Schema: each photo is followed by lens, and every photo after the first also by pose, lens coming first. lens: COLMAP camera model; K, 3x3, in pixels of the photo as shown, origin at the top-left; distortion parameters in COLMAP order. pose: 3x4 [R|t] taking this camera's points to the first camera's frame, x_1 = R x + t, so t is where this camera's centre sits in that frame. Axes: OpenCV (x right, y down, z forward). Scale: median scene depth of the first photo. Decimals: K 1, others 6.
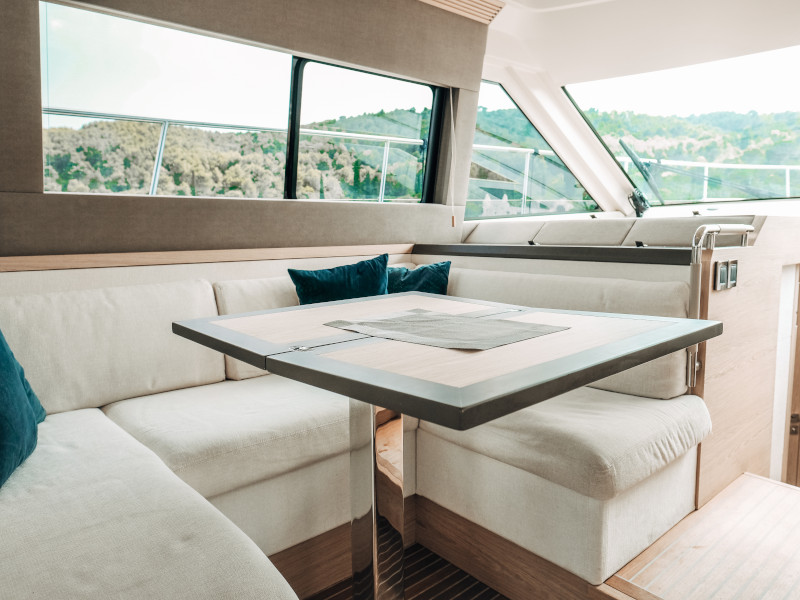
lens RADIAL K [[580.5, 0, 404.6], [0, 580.5, 325.8], [0, 0, 1]] dist [-0.003110, 0.002265]
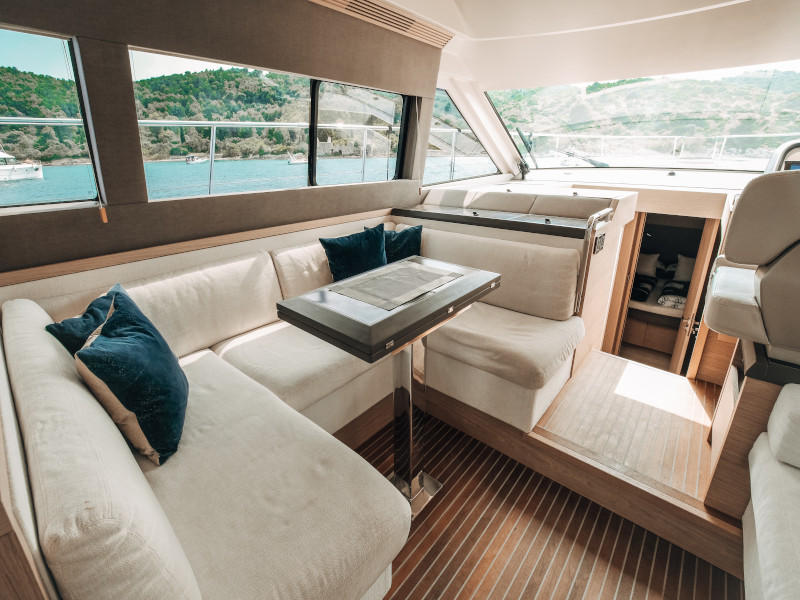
lens RADIAL K [[368.6, 0, 400.0], [0, 368.6, 300.0], [0, 0, 1]] dist [-0.032458, 0.005782]
pose [[0.988996, -0.051215, 0.138793, -0.135595], [0.019970, 0.975796, 0.217768, -0.143273], [-0.146587, -0.212600, 0.966082, 0.036277]]
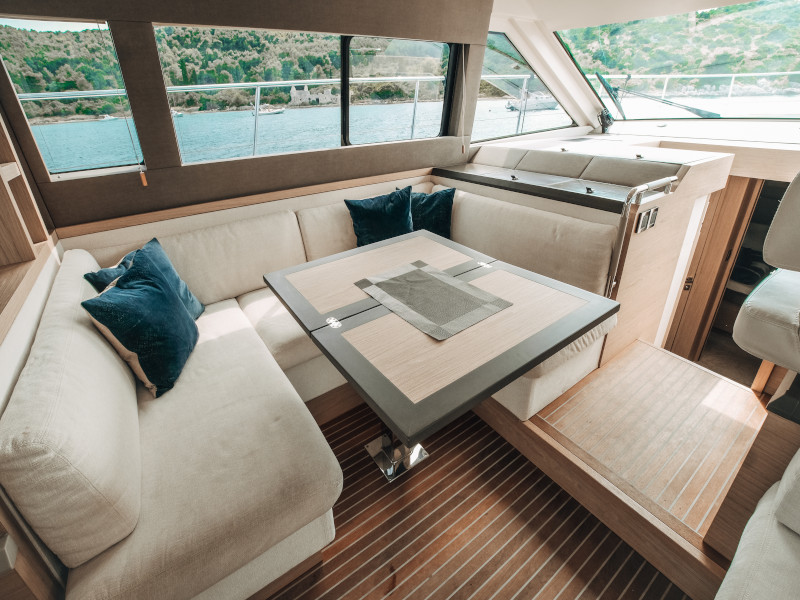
lens RADIAL K [[369.7, 0, 401.0], [0, 369.7, 284.7], [0, 0, 1]] dist [-0.034033, 0.005853]
pose [[0.993800, 0.028783, -0.107393, 0.053814], [0.005650, 0.951589, 0.307322, -0.180345], [0.111040, -0.306023, 0.945526, 0.048427]]
